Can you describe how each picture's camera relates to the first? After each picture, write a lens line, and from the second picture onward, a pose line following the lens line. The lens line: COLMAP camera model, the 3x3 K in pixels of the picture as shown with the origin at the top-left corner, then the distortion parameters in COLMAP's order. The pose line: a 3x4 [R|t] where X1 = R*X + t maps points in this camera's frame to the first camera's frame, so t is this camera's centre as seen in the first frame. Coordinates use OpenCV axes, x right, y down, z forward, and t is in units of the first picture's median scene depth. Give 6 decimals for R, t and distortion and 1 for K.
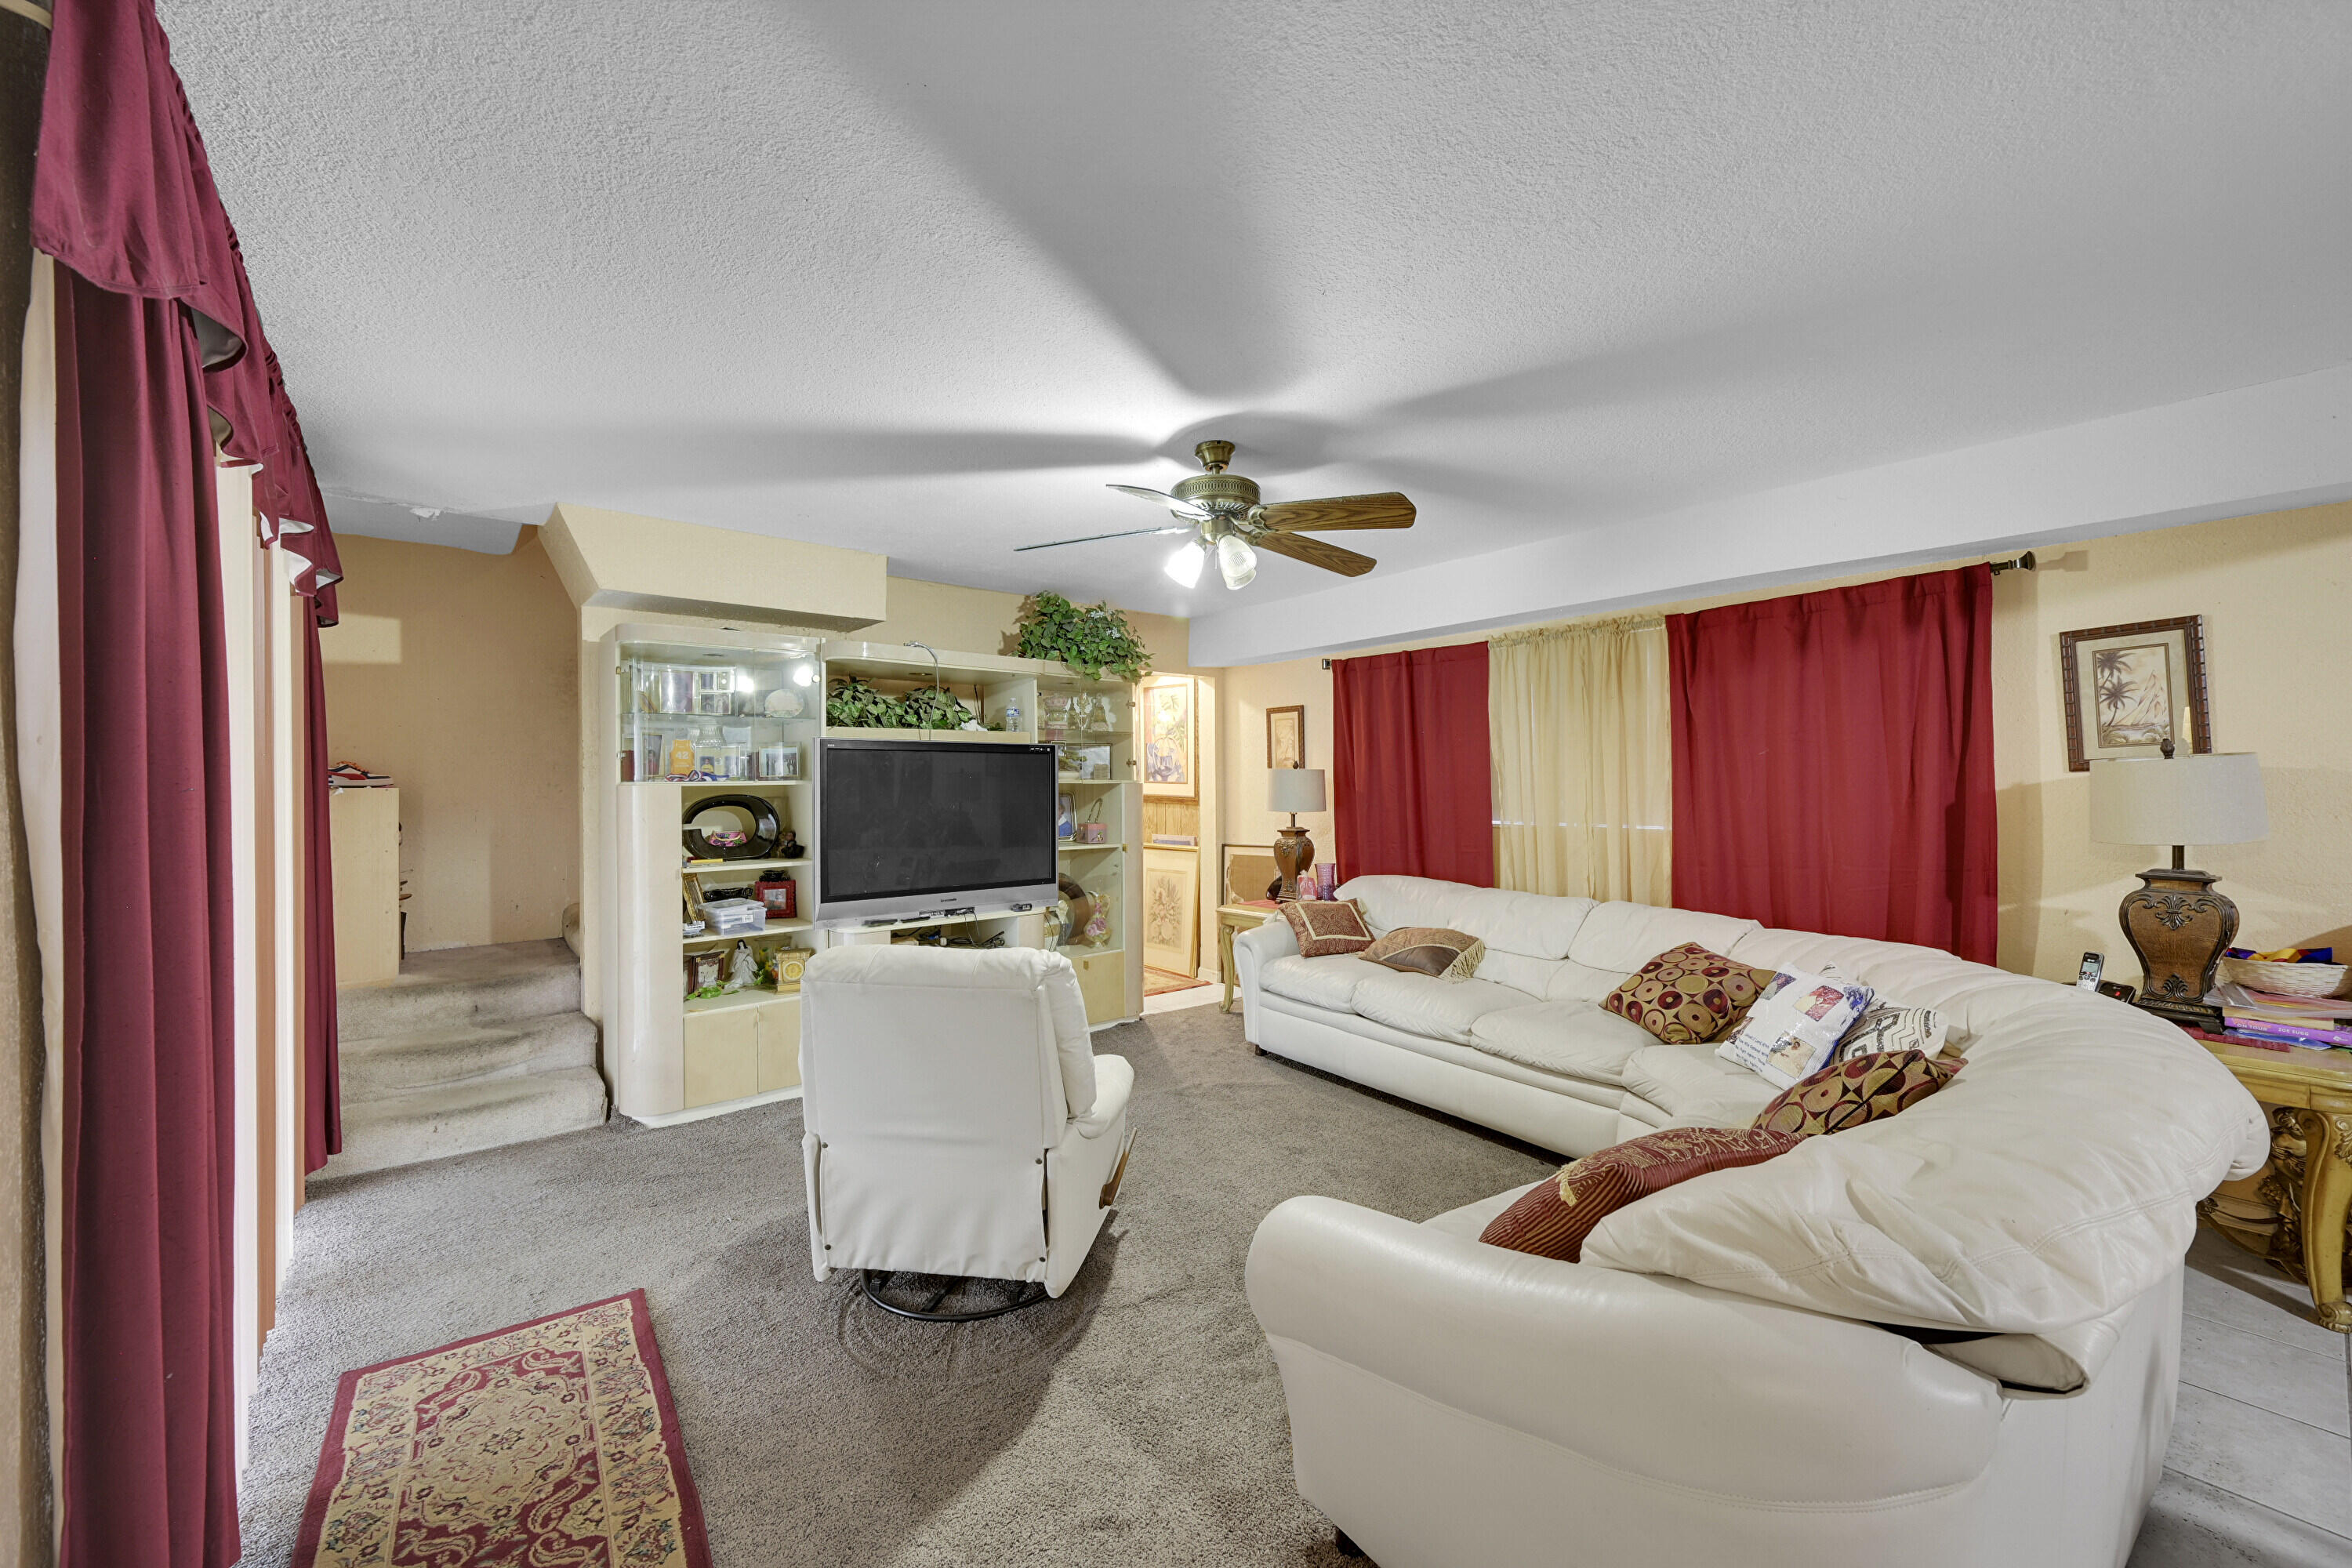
lens RADIAL K [[919.8, 0, 1174.2], [0, 919.8, 780.9], [0, 0, 1]] dist [-0.000051, -0.000303]
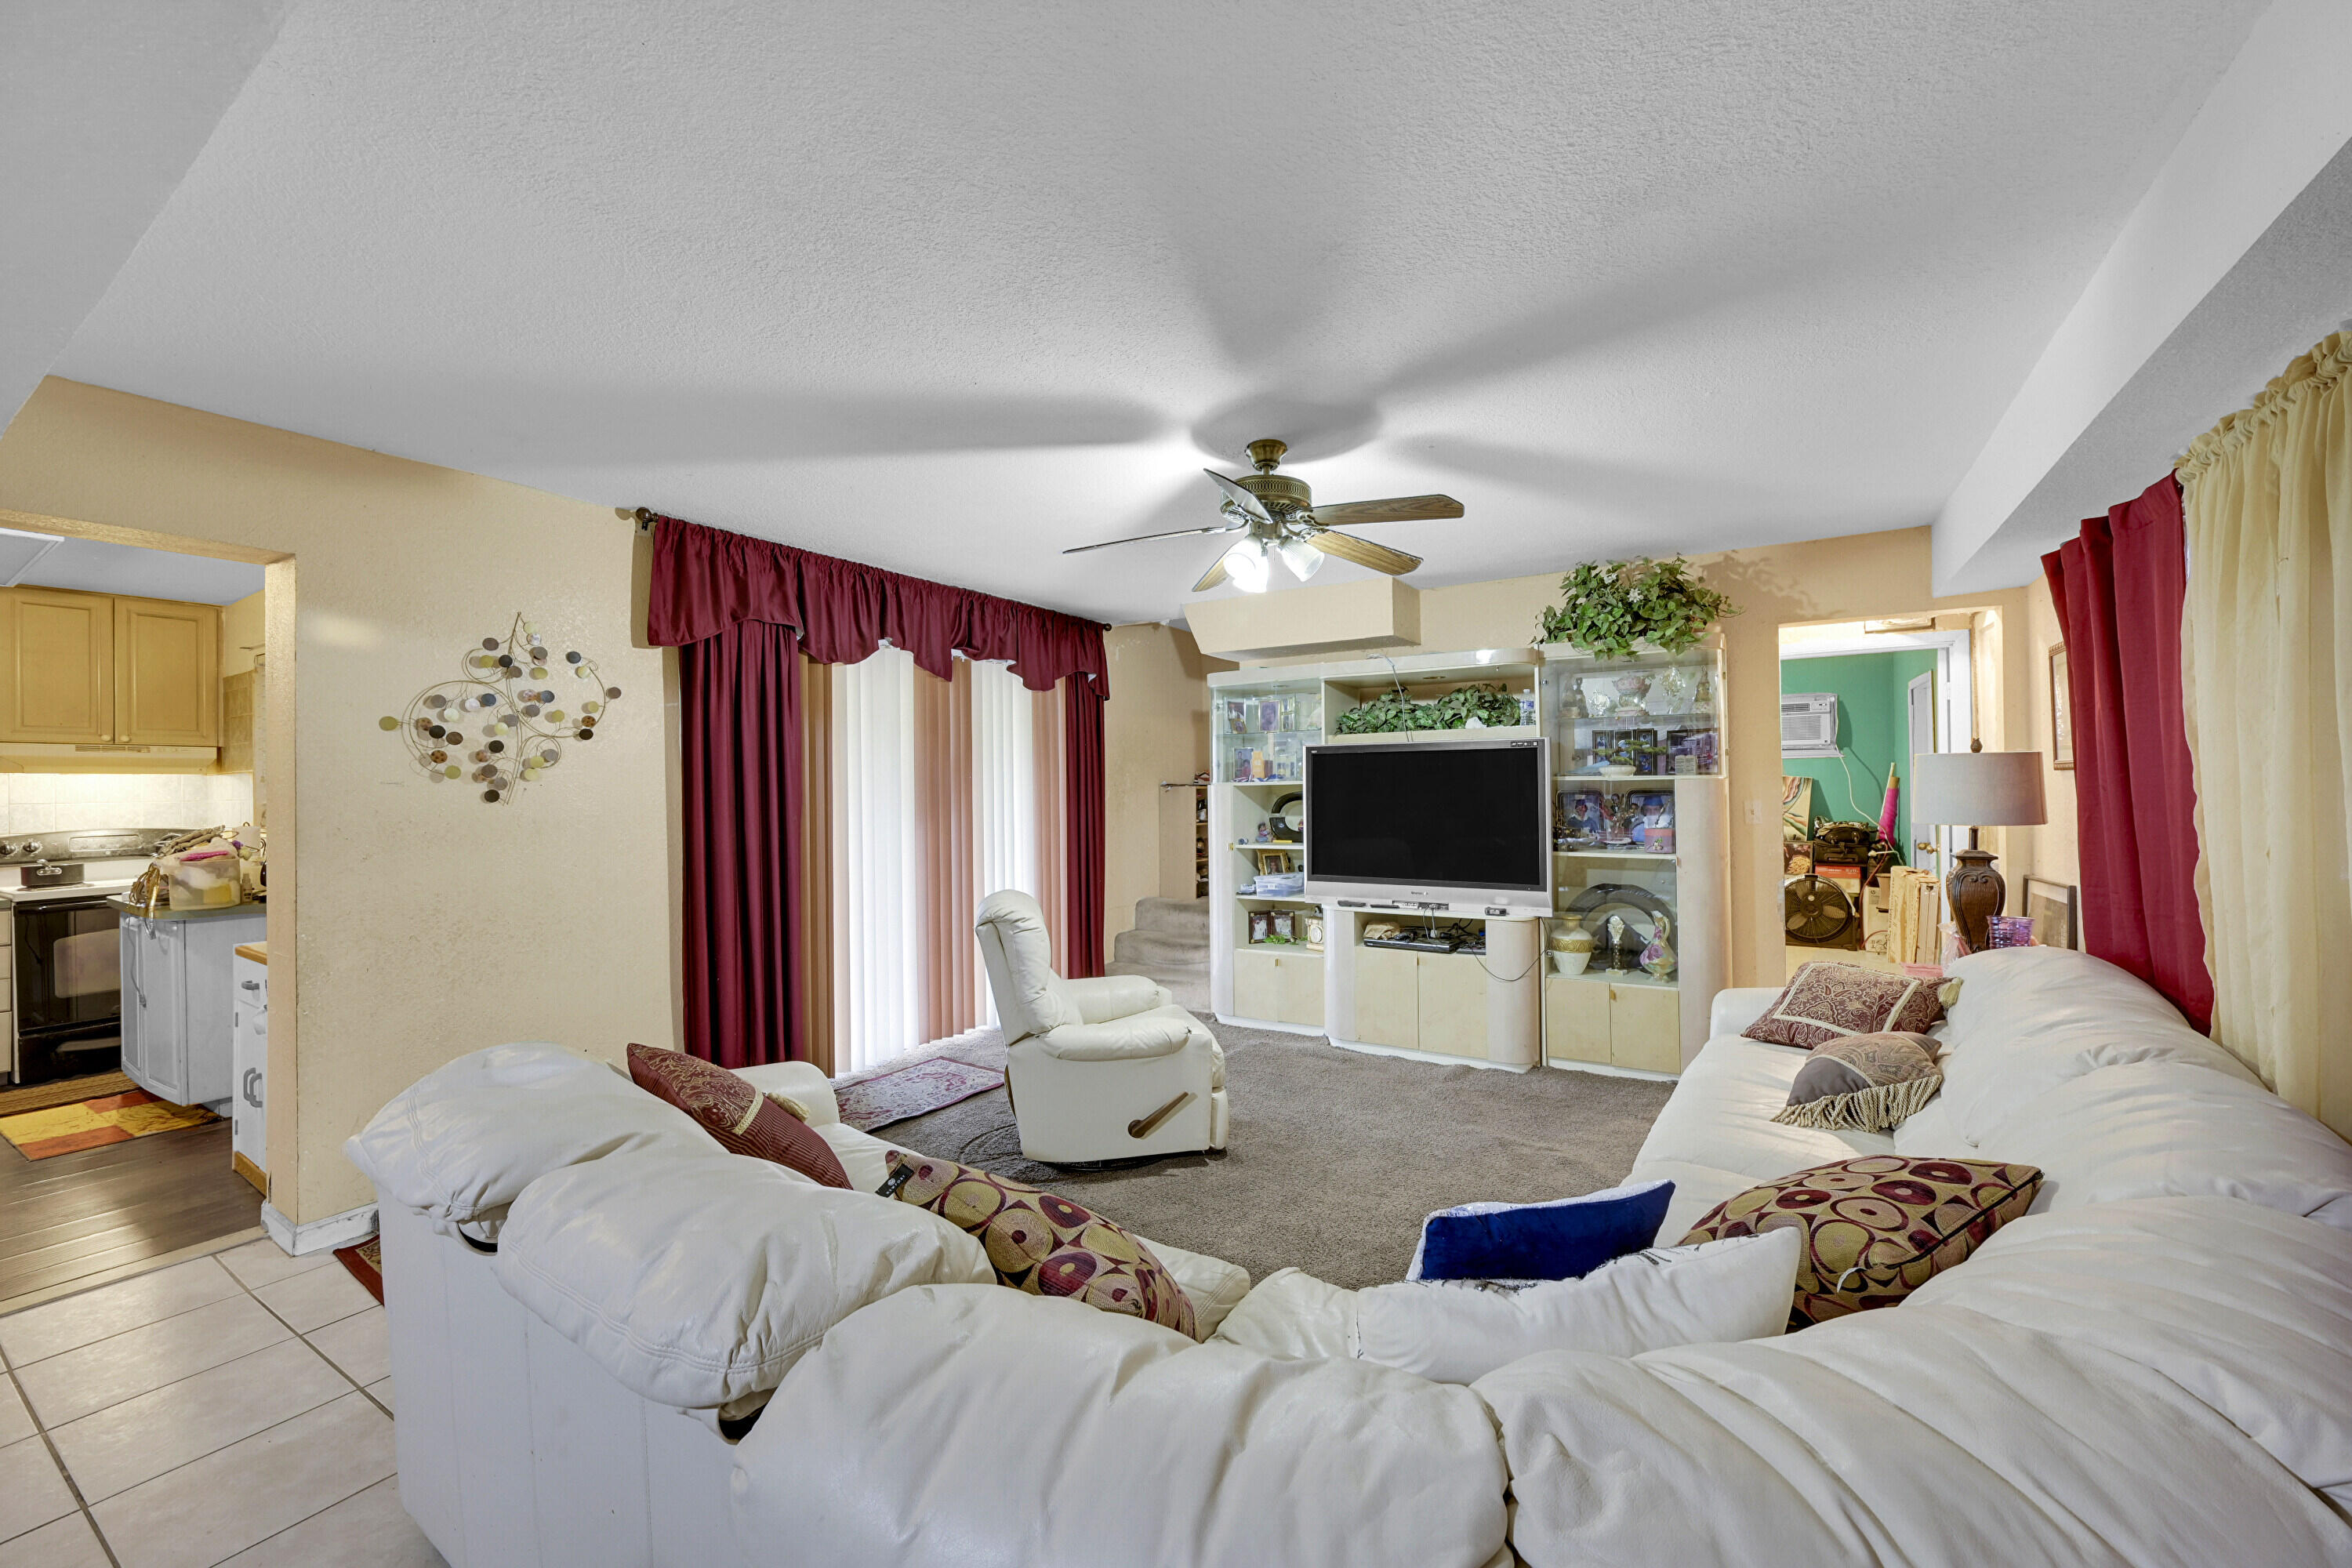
lens RADIAL K [[919.8, 0, 1172.2], [0, 919.8, 786.6], [0, 0, 1]] dist [-0.000051, -0.000303]
pose [[0.324964, 0.003101, -0.945721, 0.708392], [0.016496, 0.999824, 0.008946, -0.006362], [0.945583, -0.018508, 0.324856, 0.430829]]
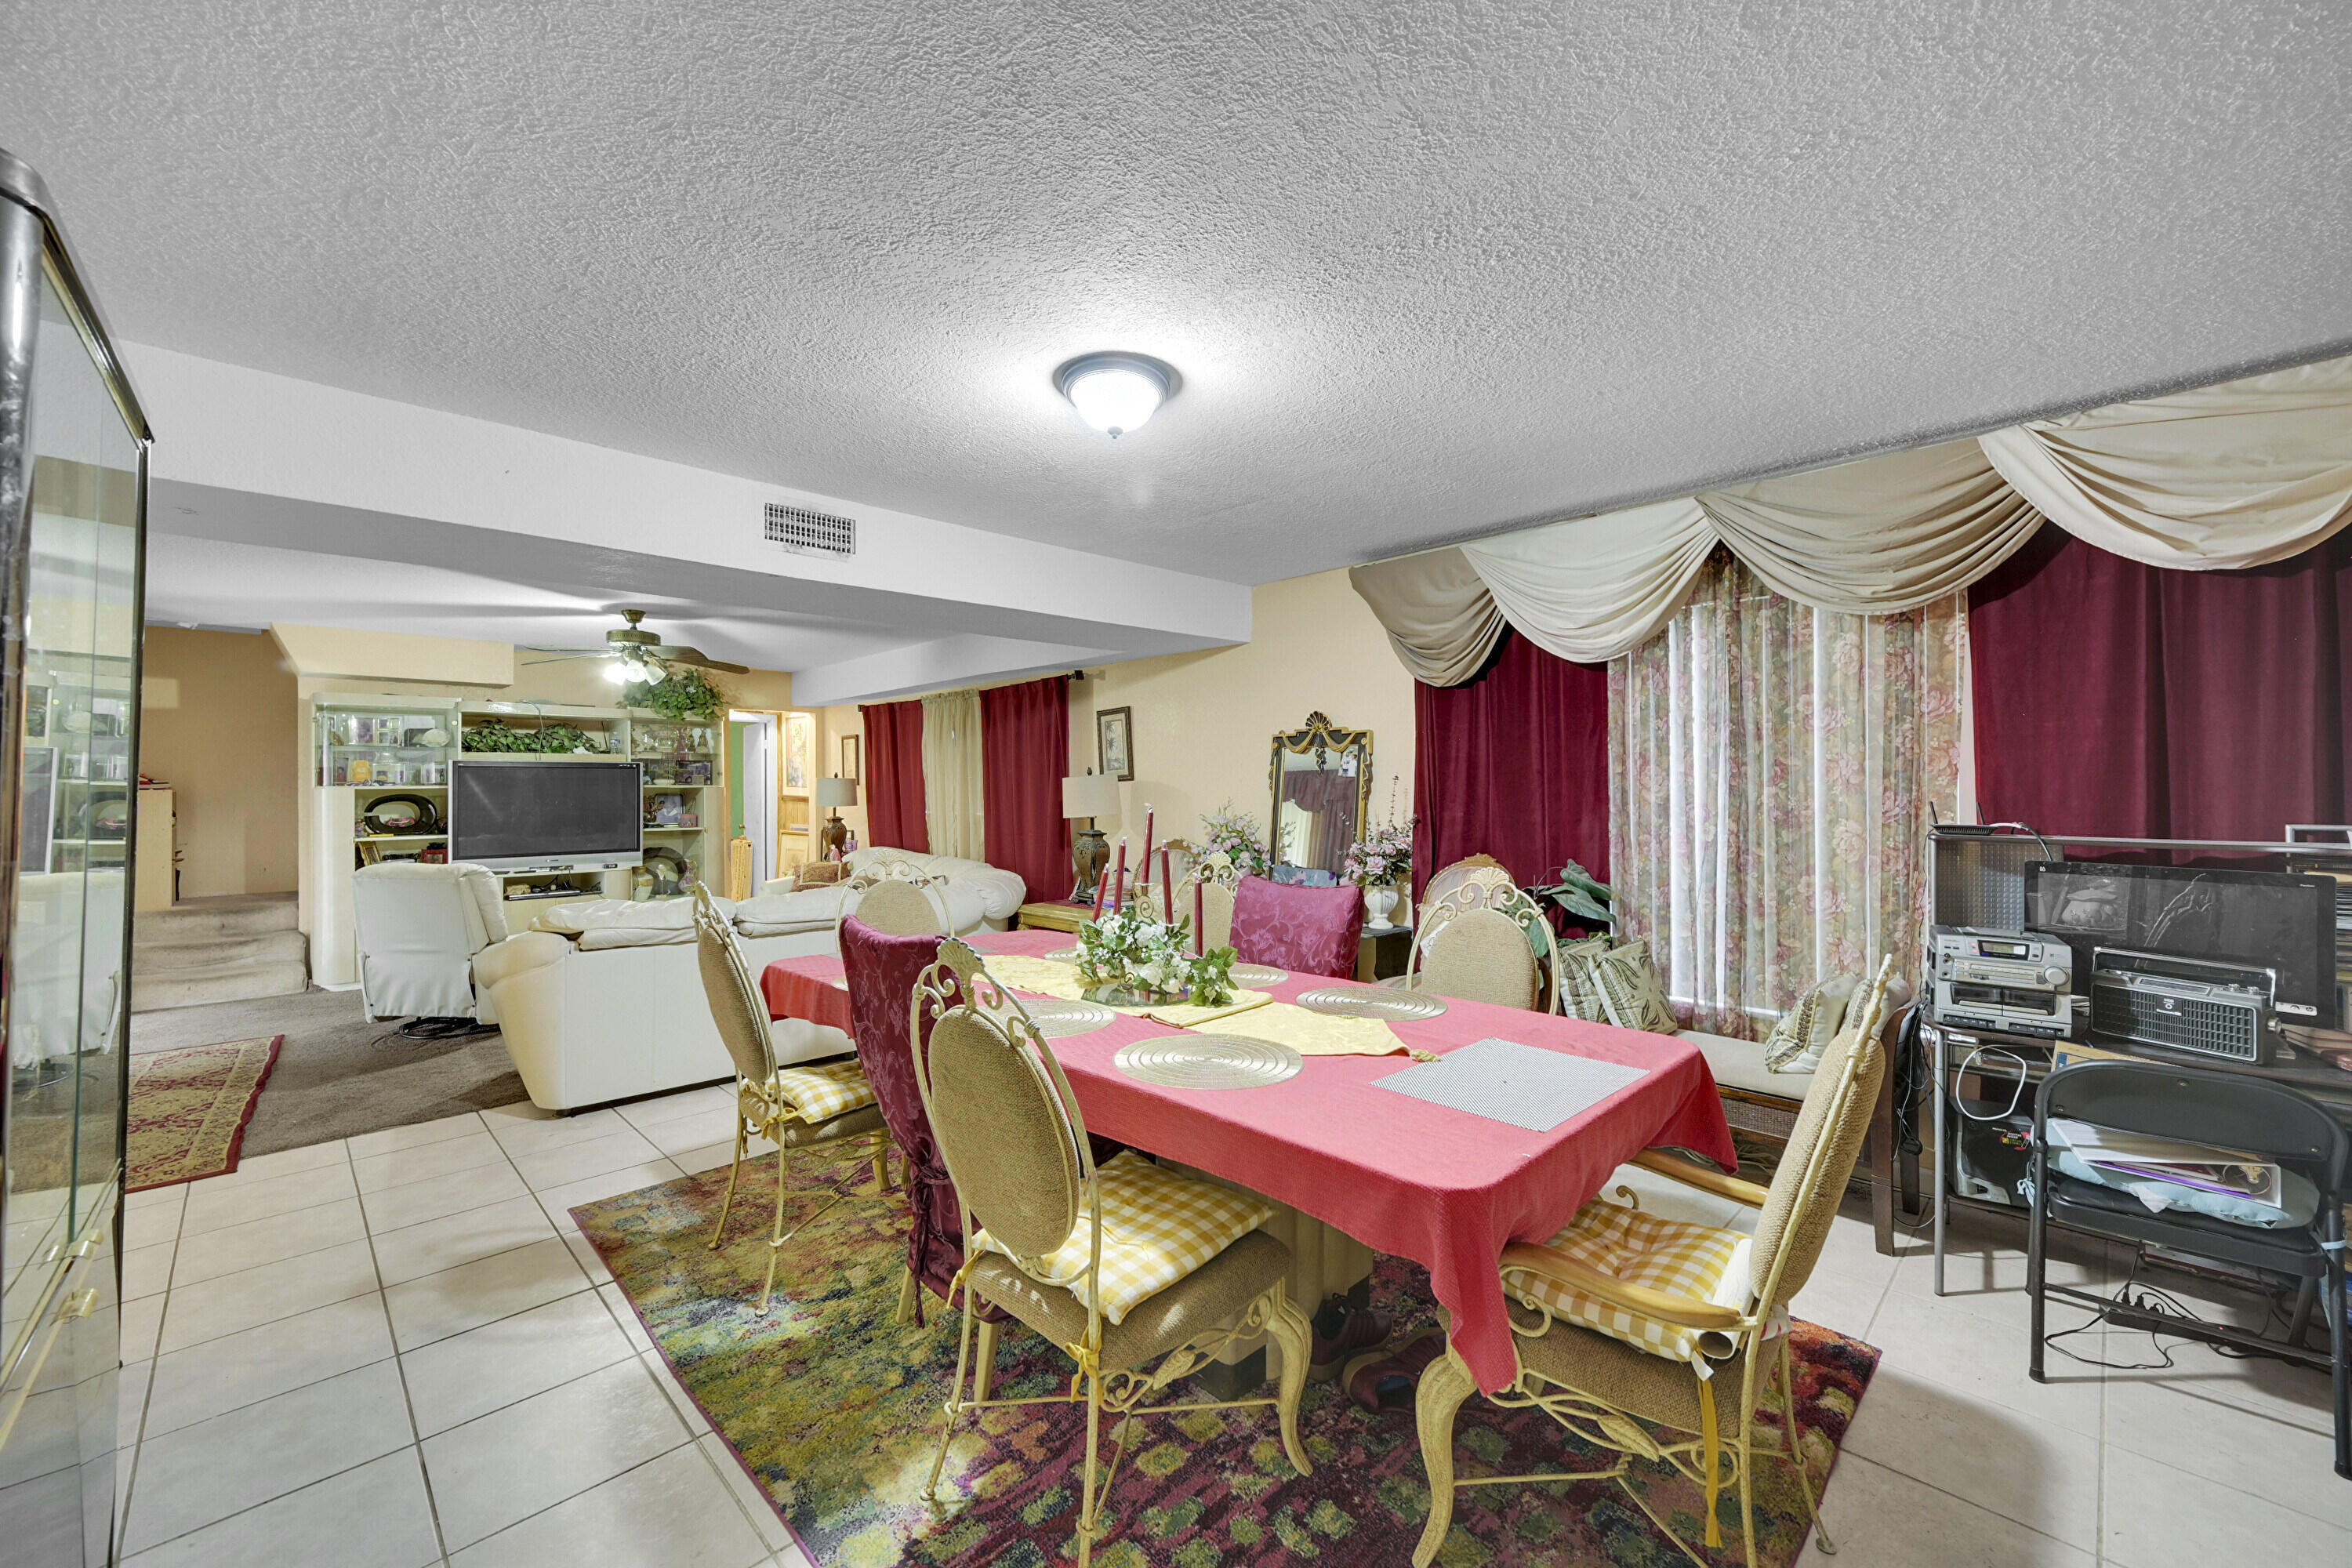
lens RADIAL K [[919.8, 0, 1176.4], [0, 919.8, 785.9], [0, 0, 1]] dist [-0.000051, -0.000303]
pose [[0.995465, 0.001284, 0.095119, 0.740210], [-0.001537, 0.999995, 0.002582, -0.006120], [-0.095115, -0.002716, 0.995463, -0.753484]]
